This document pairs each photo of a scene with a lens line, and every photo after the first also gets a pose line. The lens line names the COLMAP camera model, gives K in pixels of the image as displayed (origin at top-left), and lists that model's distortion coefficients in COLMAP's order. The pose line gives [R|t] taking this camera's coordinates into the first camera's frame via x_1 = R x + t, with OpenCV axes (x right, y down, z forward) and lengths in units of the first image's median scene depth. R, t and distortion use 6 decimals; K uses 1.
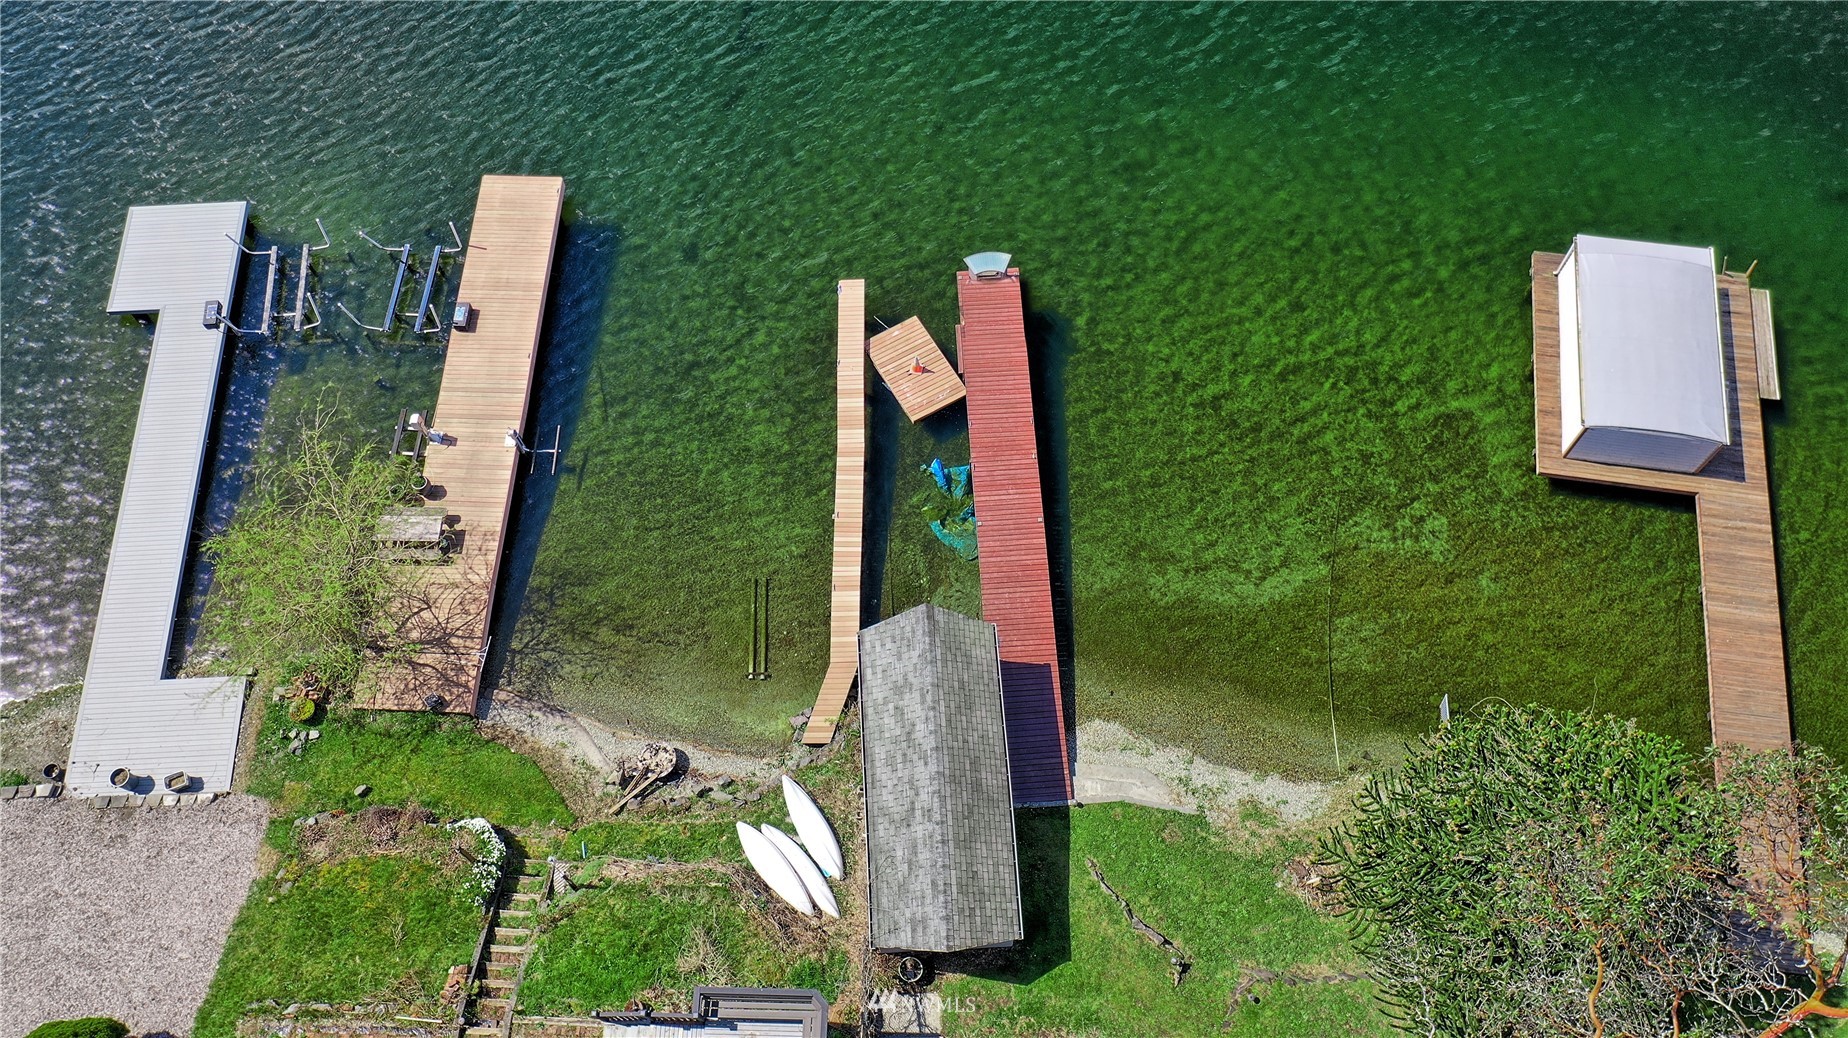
lens RADIAL K [[1441.5, 0, 922.9], [0, 1441.5, 518.0], [0, 0, 1]] dist [-0.020242, 0.015376]
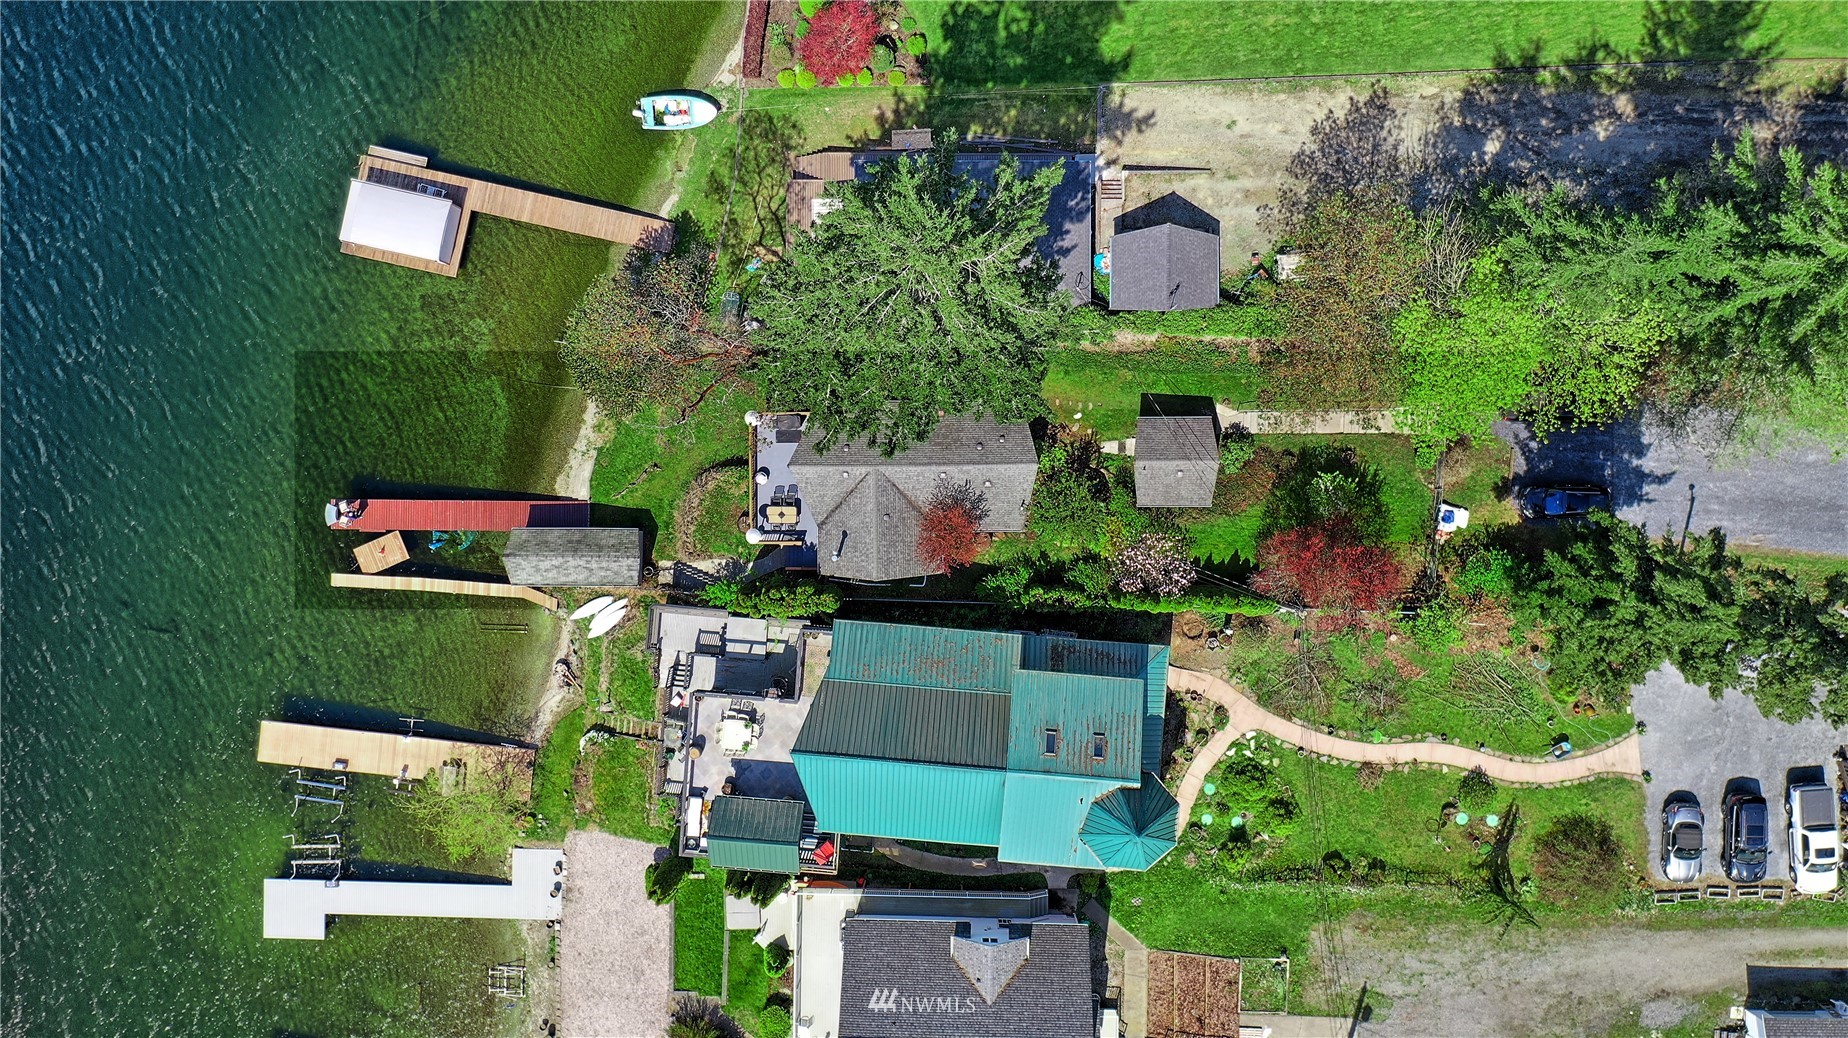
lens RADIAL K [[1441.5, 0, 938.1], [0, 1441.5, 566.9], [0, 0, 1]] dist [-0.020242, 0.015376]
pose [[0.067095, -0.997715, -0.007954, 0.049570], [0.913127, 0.058190, 0.403502, -0.229953], [-0.402117, -0.034336, 0.914944, -1.410843]]
